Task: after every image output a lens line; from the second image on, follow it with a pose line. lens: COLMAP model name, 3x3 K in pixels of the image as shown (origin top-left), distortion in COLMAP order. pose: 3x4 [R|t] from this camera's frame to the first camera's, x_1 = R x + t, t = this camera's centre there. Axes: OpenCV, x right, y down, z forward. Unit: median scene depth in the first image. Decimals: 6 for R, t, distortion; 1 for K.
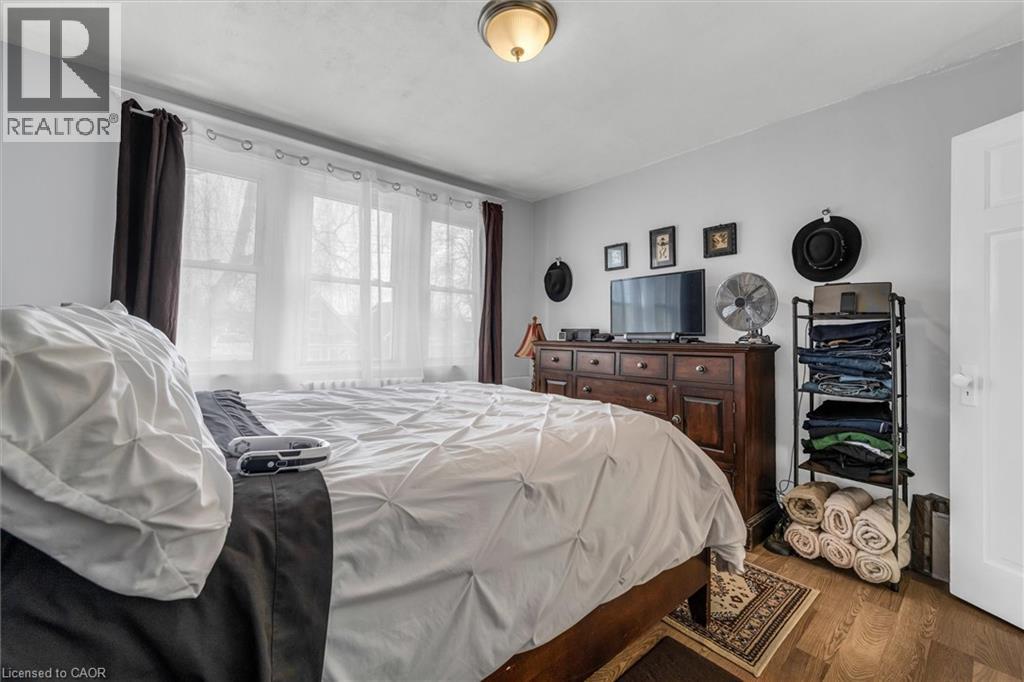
lens RADIAL K [[405.7, 0, 512.0], [0, 405.7, 341.0], [0, 0, 1]] dist [-0.000545, -0.000147]
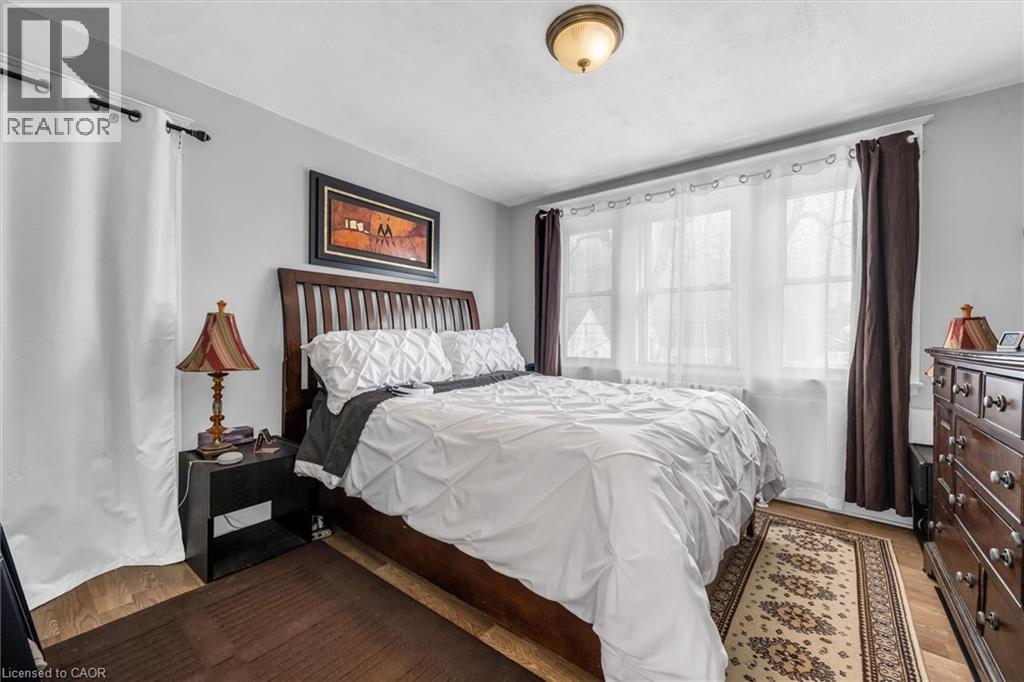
lens RADIAL K [[409.3, 0, 510.6], [0, 409.3, 344.9], [0, 0, 1]] dist [0.010865, 0.000036]
pose [[0.216364, 0.003925, -0.976305, 0.651377], [-0.015522, 0.999879, 0.000580, 0.005387], [0.976189, 0.015029, 0.216398, 0.379146]]
